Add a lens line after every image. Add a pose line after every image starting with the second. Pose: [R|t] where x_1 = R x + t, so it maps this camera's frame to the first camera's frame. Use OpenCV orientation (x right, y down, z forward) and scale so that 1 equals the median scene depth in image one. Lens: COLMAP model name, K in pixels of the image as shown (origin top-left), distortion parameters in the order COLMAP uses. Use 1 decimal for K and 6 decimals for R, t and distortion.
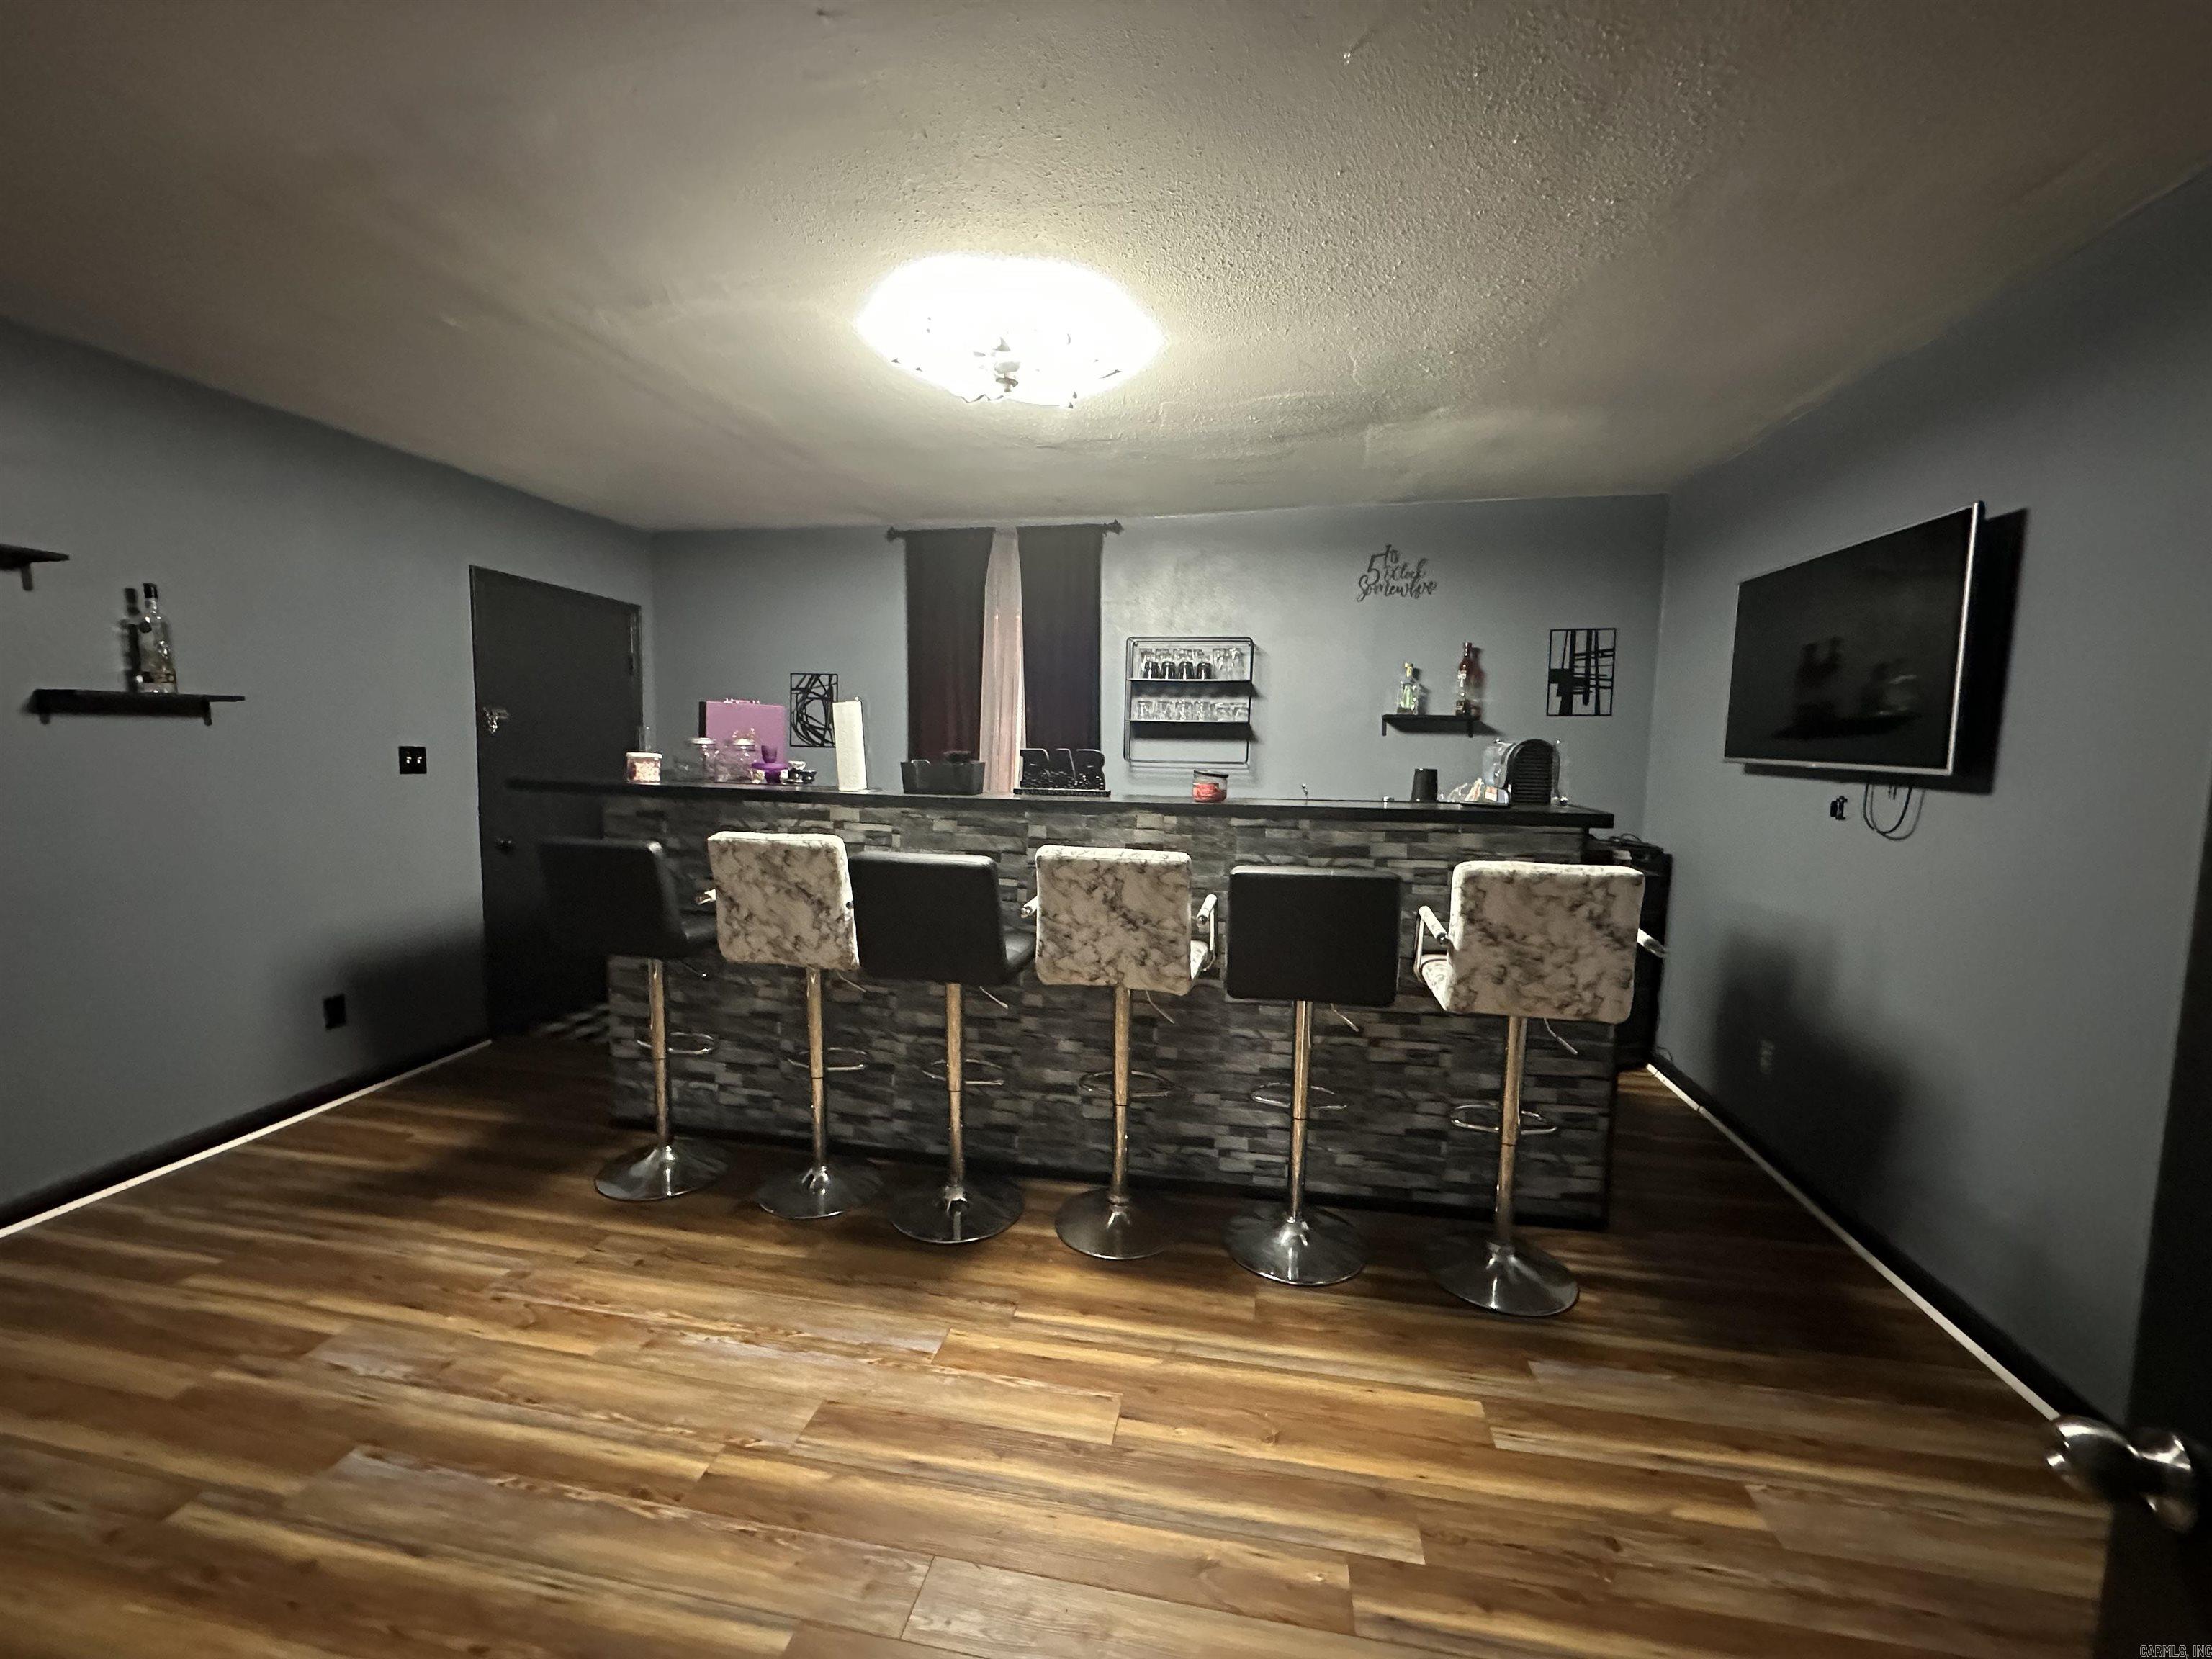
lens RADIAL K [[876.0, 0, 1106.2], [0, 876.0, 829.9], [0, 0, 1]] dist [-0.002277, 0.000557]
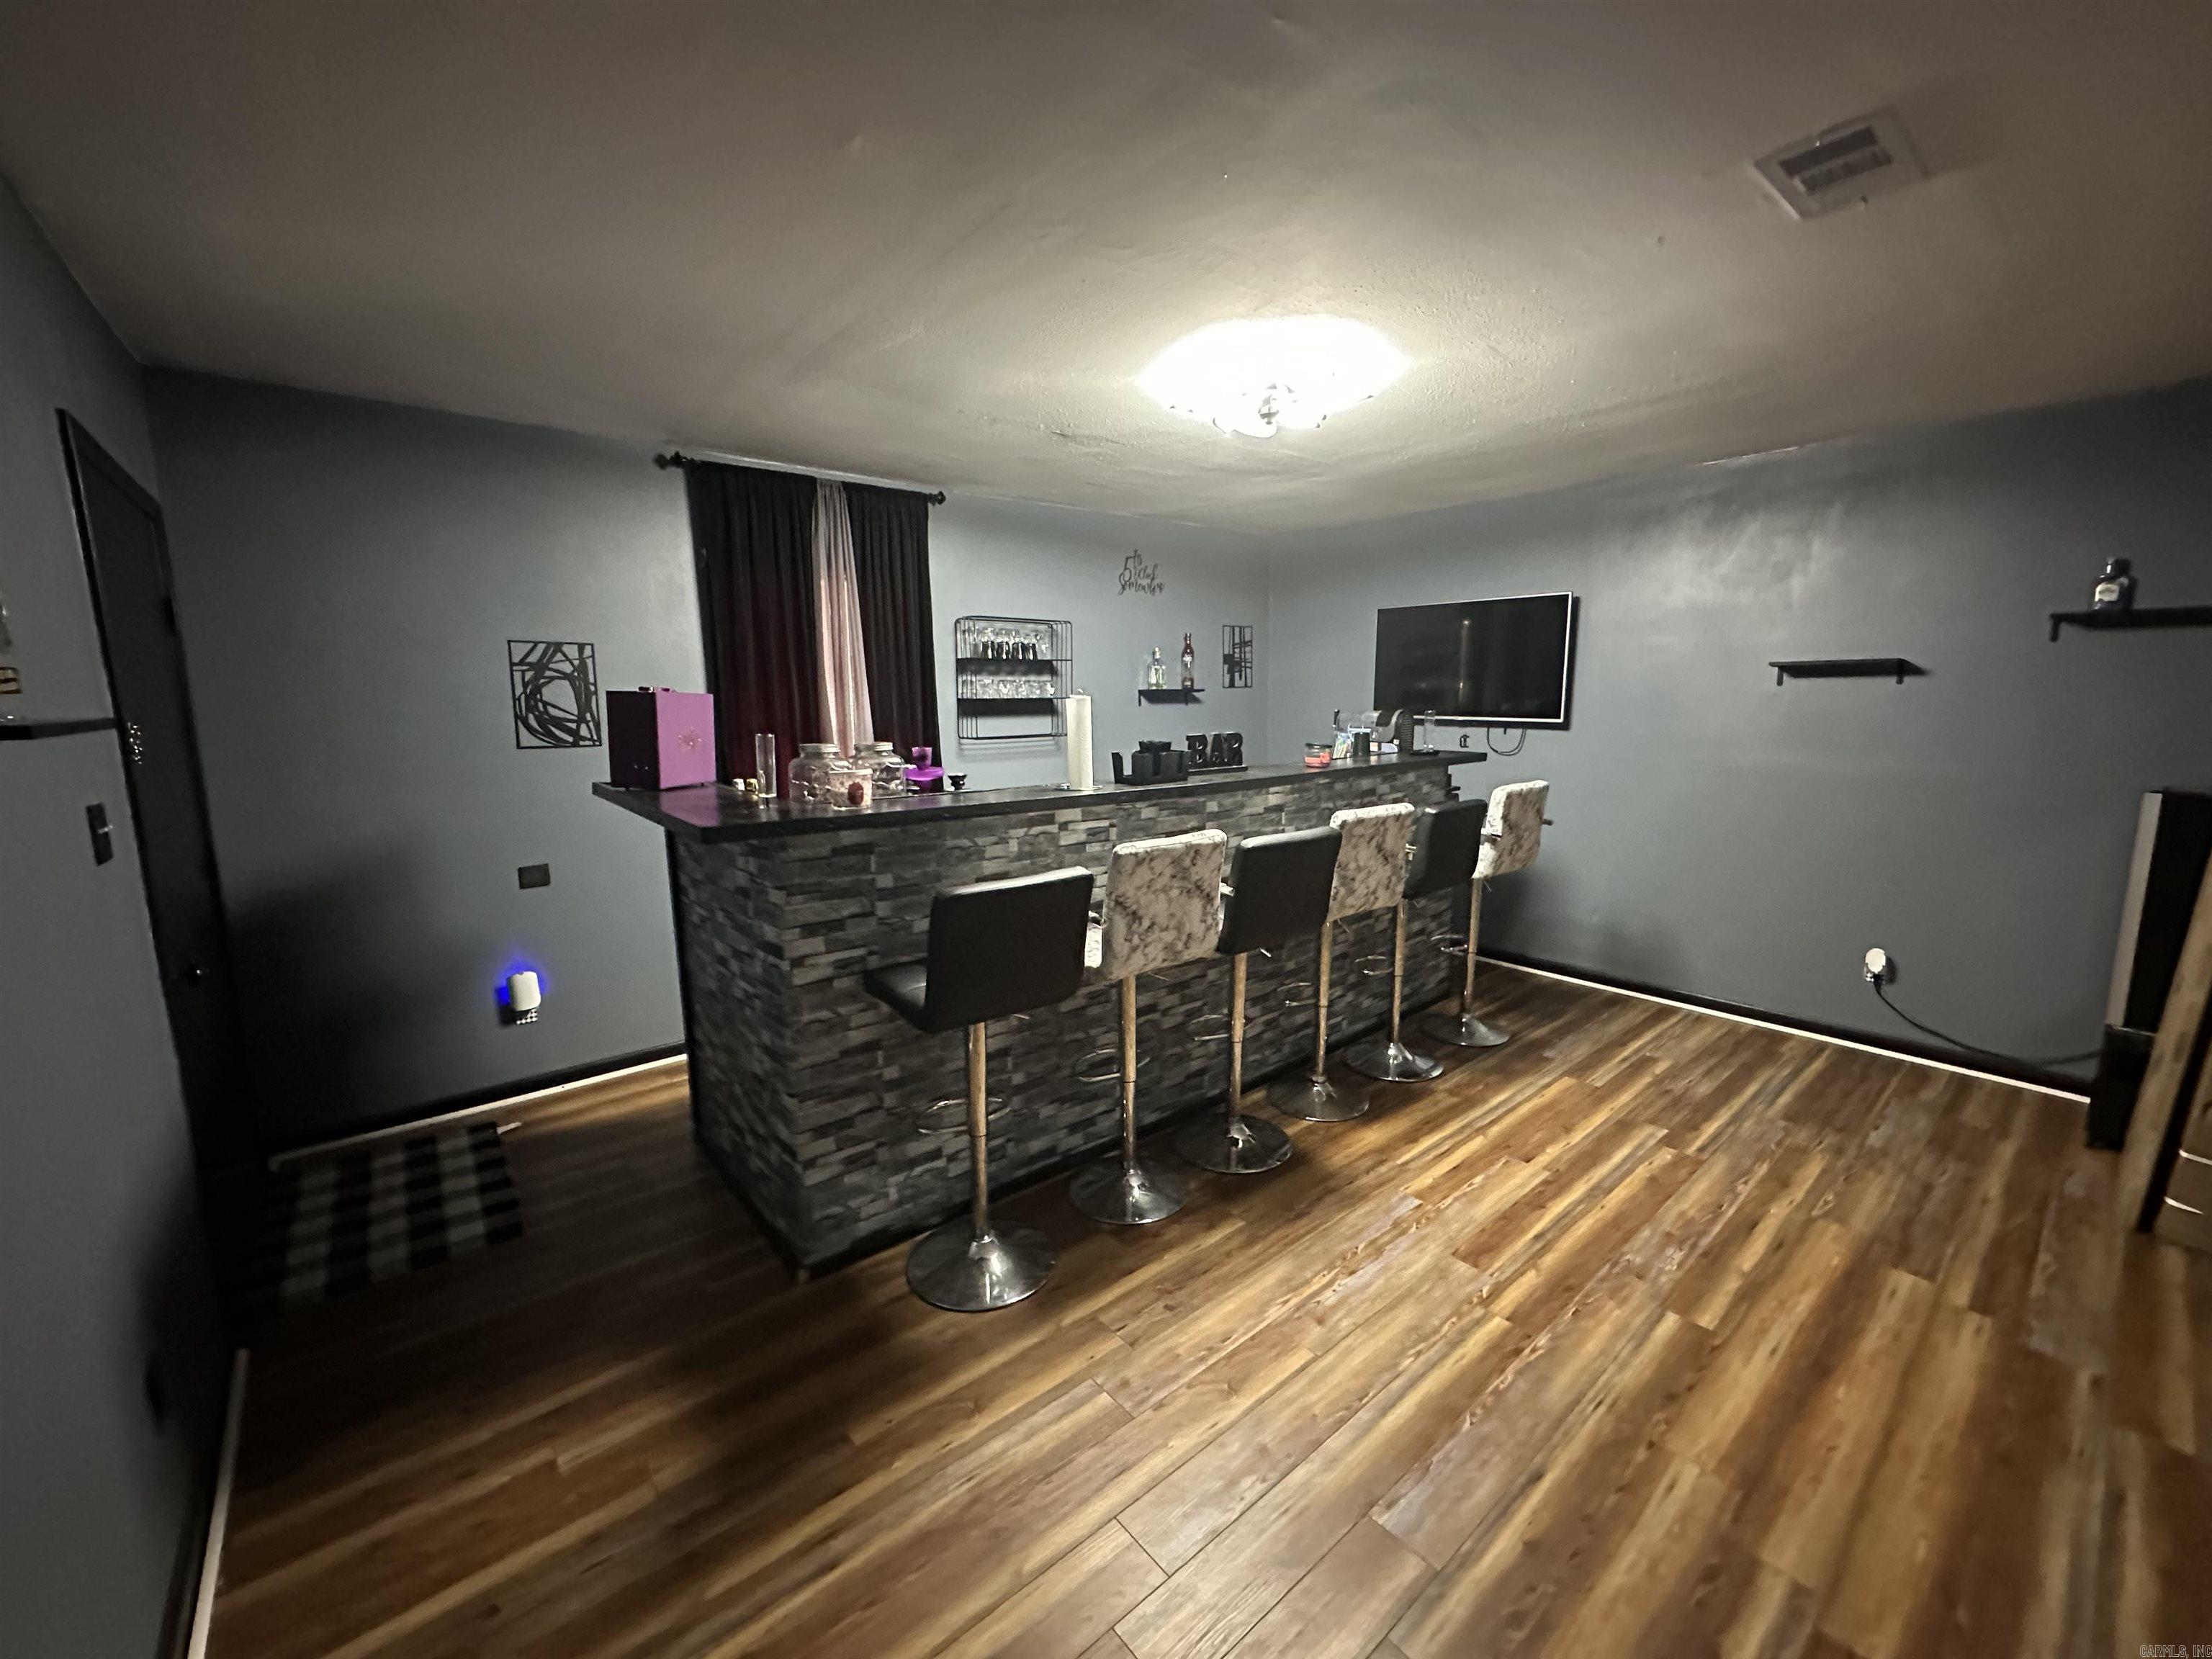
lens RADIAL K [[876.0, 0, 1108.0], [0, 876.0, 829.4], [0, 0, 1]] dist [-0.002277, 0.000557]
pose [[0.635559, -0.140083, 0.759238, -1.150296], [0.100831, 0.990039, 0.098262, -0.105486], [-0.765440, 0.014103, 0.643353, 0.416976]]
